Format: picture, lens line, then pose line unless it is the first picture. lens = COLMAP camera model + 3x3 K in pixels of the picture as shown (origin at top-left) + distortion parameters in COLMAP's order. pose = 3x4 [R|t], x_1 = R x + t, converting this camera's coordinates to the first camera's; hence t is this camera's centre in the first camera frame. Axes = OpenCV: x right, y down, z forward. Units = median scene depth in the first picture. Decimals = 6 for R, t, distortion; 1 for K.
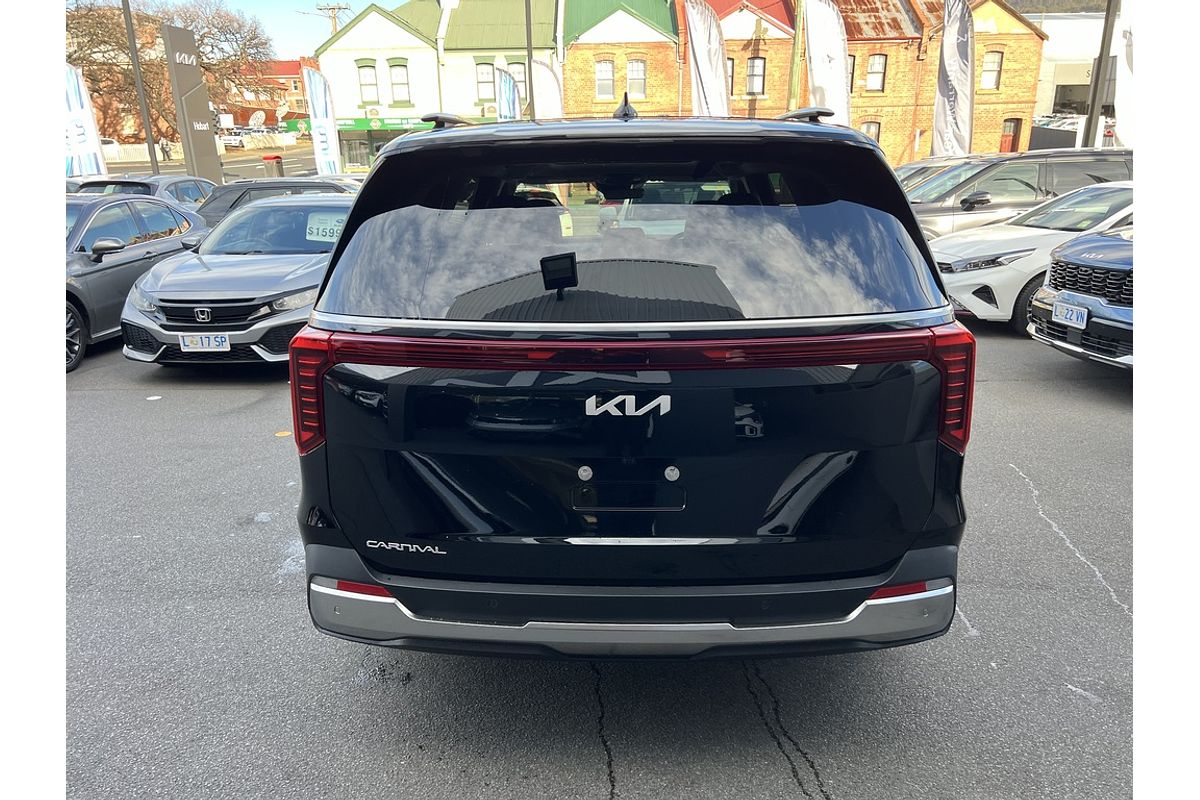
lens RADIAL K [[810.6, 0, 600.0], [0, 810.6, 401.3], [0, 0, 1]] dist [0.038779, -0.032577]
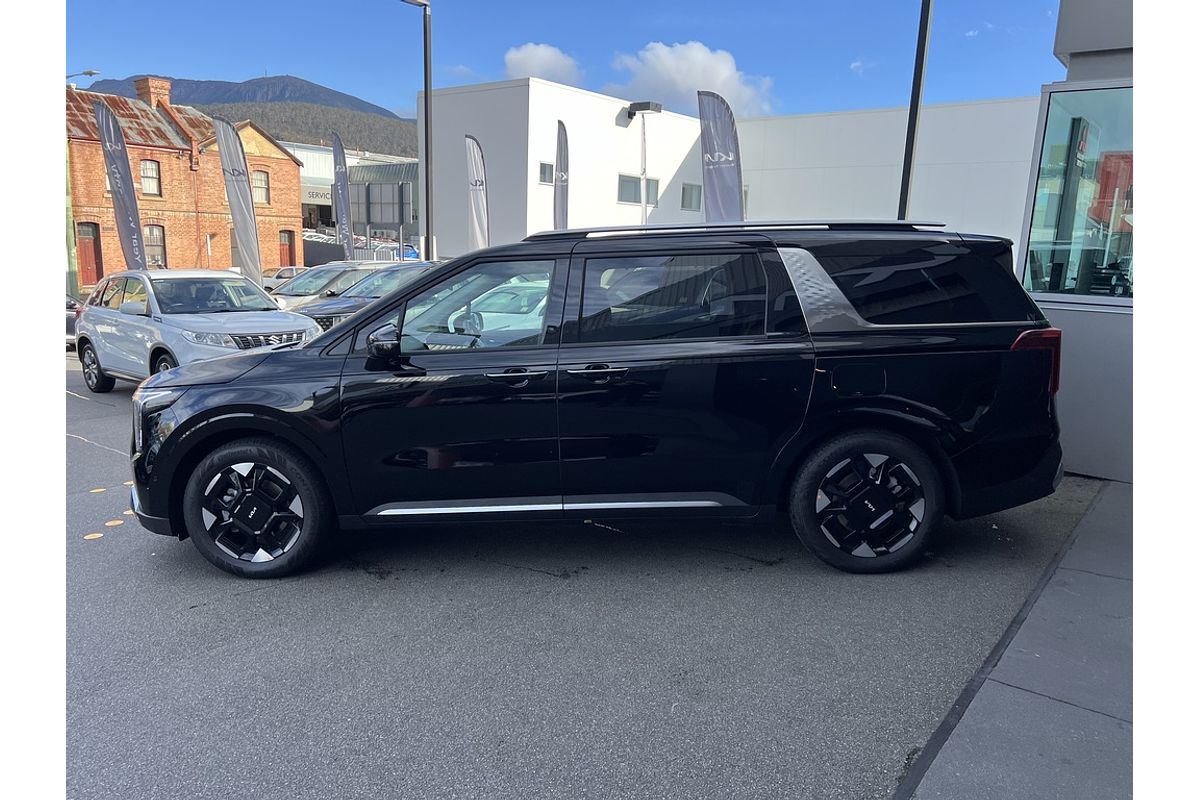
lens RADIAL K [[810.6, 0, 601.4], [0, 810.6, 400.9], [0, 0, 1]] dist [0.038779, -0.032577]
pose [[0.629925, -0.109849, 0.768848, -0.115716], [0.202719, 0.978886, -0.026232, 0.004144], [-0.749733, 0.172384, 0.638893, -0.007767]]
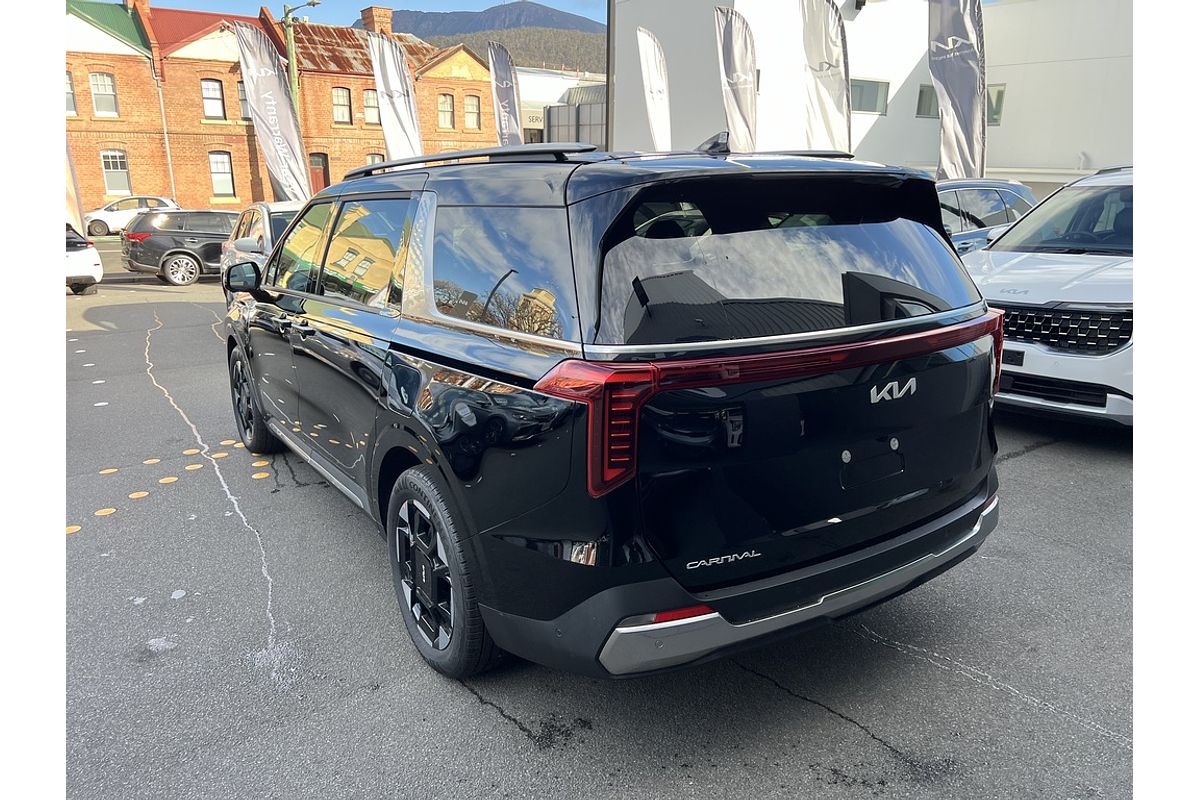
lens RADIAL K [[810.6, 0, 595.0], [0, 810.6, 397.8], [0, 0, 1]] dist [0.038779, -0.032577]
pose [[0.817430, -0.137222, 0.559444, -0.061360], [0.158104, 0.987359, 0.011170, -0.004096], [-0.553905, 0.079320, 0.828793, 0.014258]]
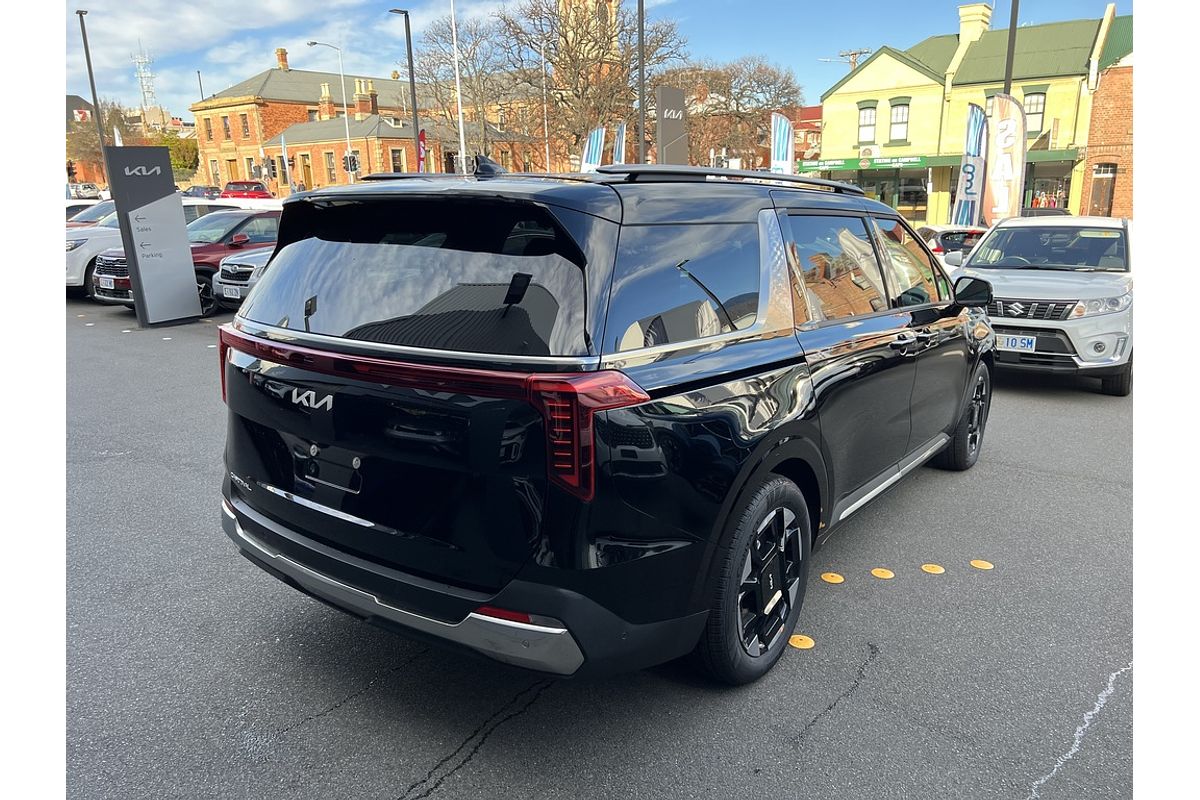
lens RADIAL K [[810.6, 0, 602.7], [0, 810.6, 398.6], [0, 0, 1]] dist [0.038779, -0.032577]
pose [[0.821611, 0.142862, -0.551856, 0.068111], [-0.168257, 0.985732, 0.004679, -0.004815], [0.544651, 0.089009, 0.833926, 0.010359]]
